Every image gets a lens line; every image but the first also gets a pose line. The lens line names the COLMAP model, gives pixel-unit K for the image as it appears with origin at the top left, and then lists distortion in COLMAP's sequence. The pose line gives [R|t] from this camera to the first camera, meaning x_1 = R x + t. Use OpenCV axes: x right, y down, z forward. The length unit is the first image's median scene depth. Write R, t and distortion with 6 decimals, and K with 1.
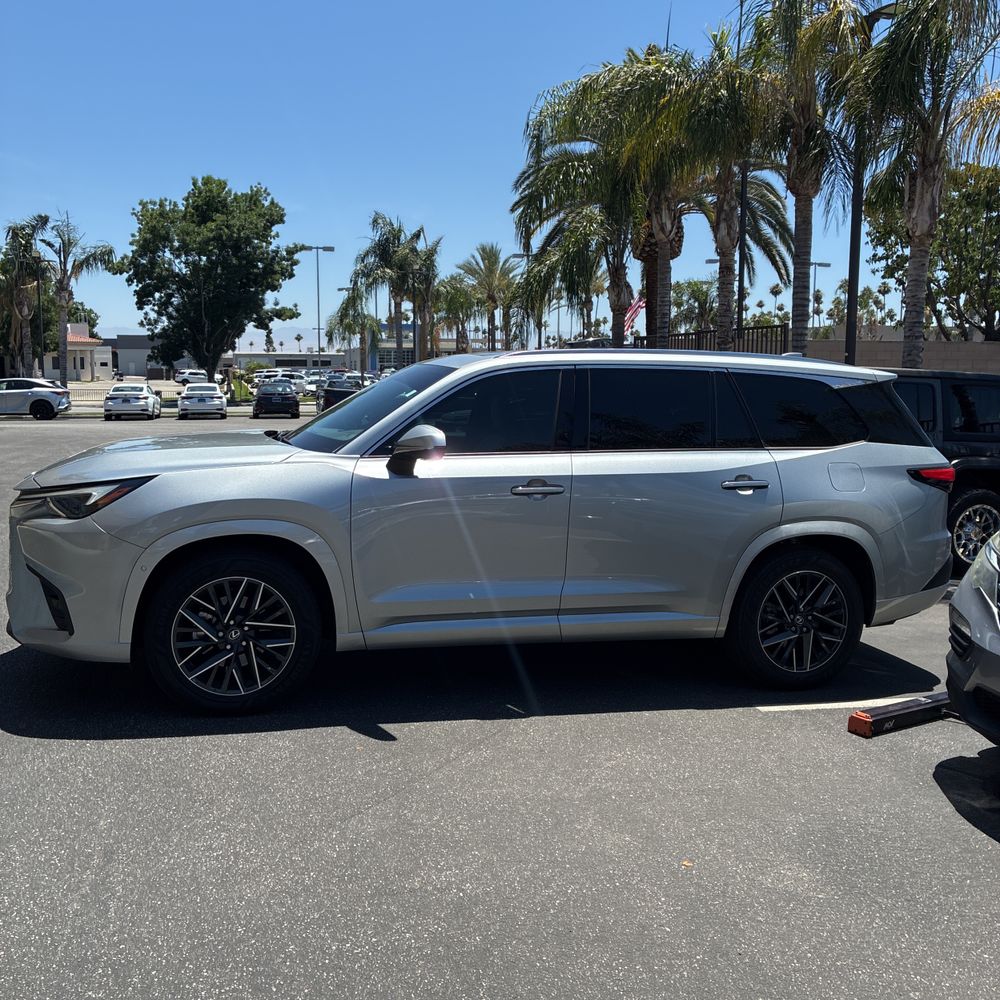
lens RADIAL K [[987.2, 0, 486.5], [0, 987.2, 491.4], [0, 0, 1]] dist [0.018580, 0.006862]
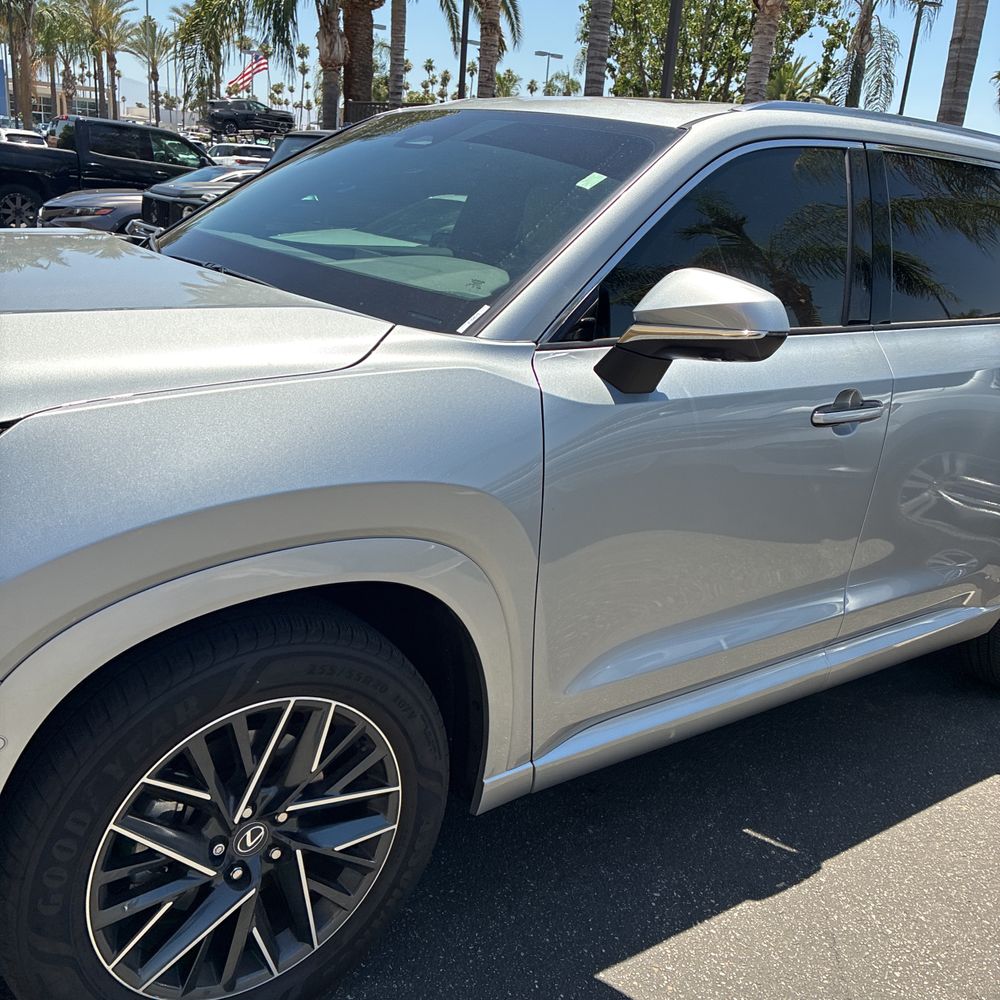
lens RADIAL K [[987.2, 0, 486.5], [0, 987.2, 491.4], [0, 0, 1]] dist [0.018580, 0.006862]
pose [[0.931396, -0.043659, 0.361379, -0.293009], [-0.034578, 0.977680, 0.207235, -0.059312], [-0.362361, -0.205514, 0.909098, 0.642603]]
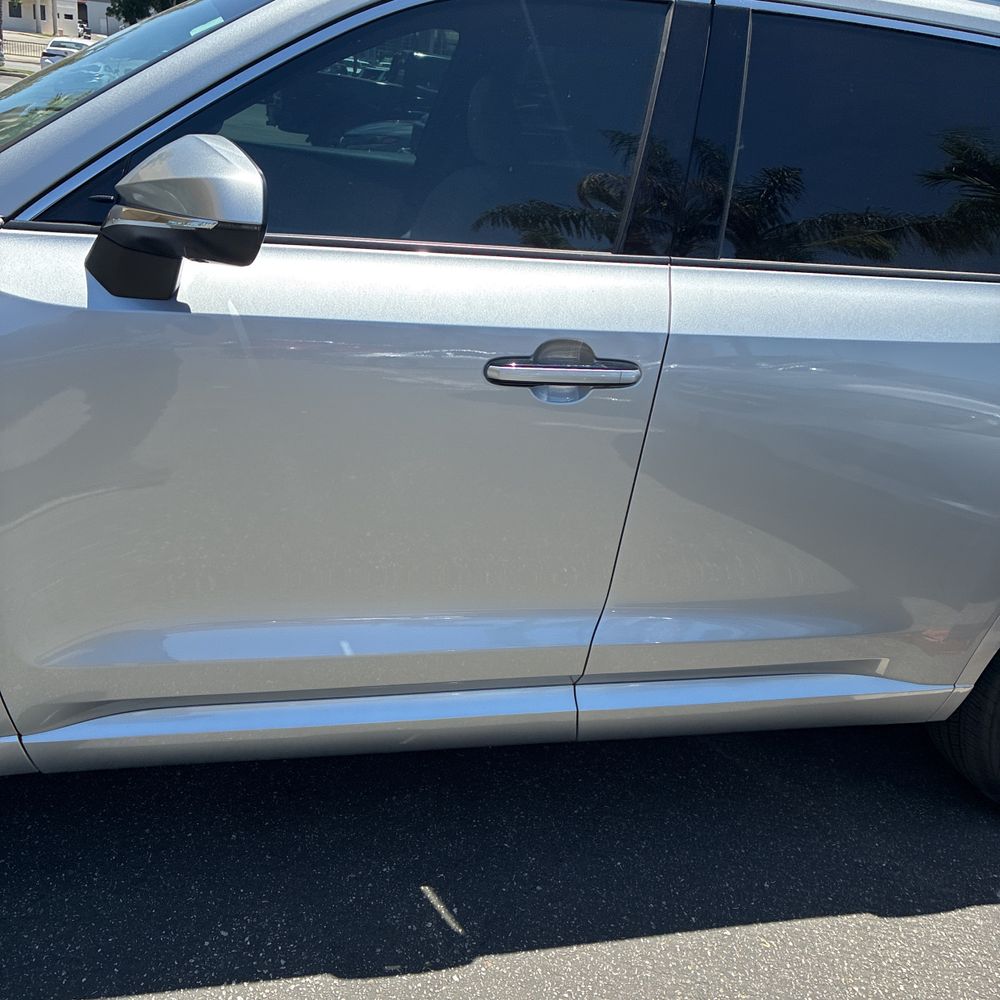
lens RADIAL K [[987.2, 0, 486.5], [0, 987.2, 491.4], [0, 0, 1]] dist [0.018580, 0.006862]
pose [[0.995262, 0.092359, 0.030400, 0.019331], [-0.097160, 0.956846, 0.273873, -0.054747], [-0.003793, -0.275529, 0.961285, 0.680843]]
